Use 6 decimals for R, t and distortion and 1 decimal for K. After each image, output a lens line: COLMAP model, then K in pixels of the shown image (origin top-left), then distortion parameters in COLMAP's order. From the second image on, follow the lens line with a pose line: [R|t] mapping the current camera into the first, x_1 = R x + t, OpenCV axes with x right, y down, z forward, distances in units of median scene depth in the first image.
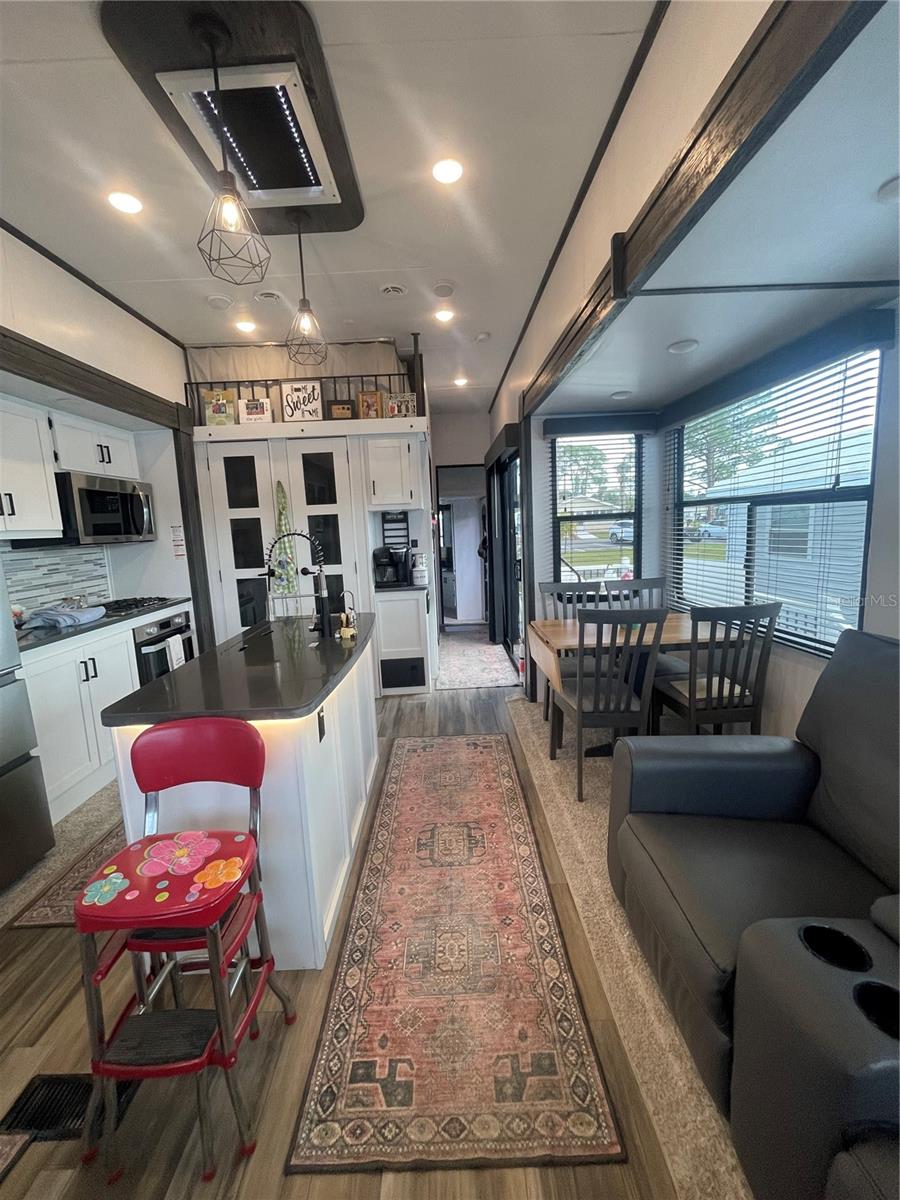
lens RADIAL K [[482.7, 0, 444.8], [0, 482.7, 594.7], [0, 0, 1]] dist [-0.007134, 0.000887]
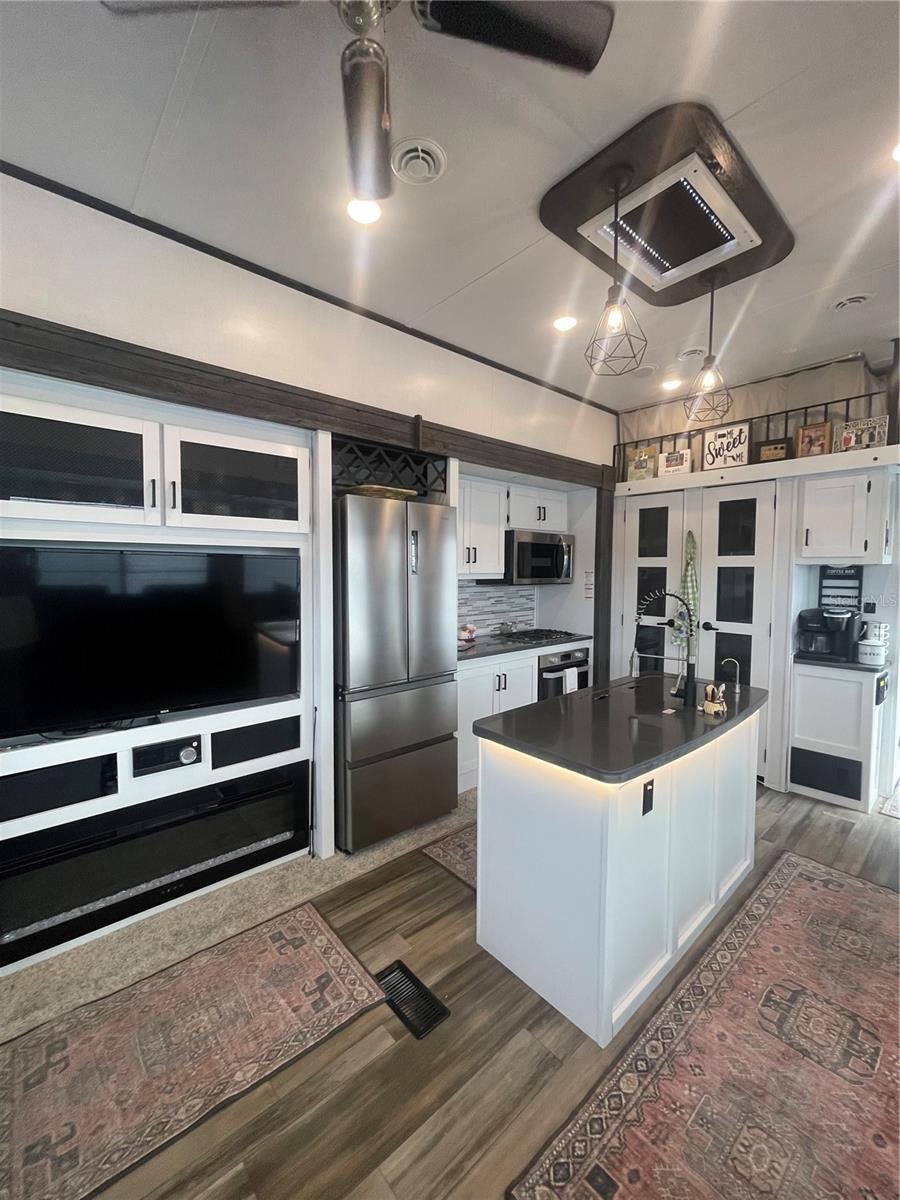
lens RADIAL K [[482.7, 0, 446.9], [0, 482.7, 594.6], [0, 0, 1]] dist [-0.007134, 0.000887]
pose [[0.652718, 0.087044, -0.752584, 0.094998], [-0.141392, 0.989920, -0.008136, -0.037985], [0.744290, 0.111720, 0.658446, 0.012336]]
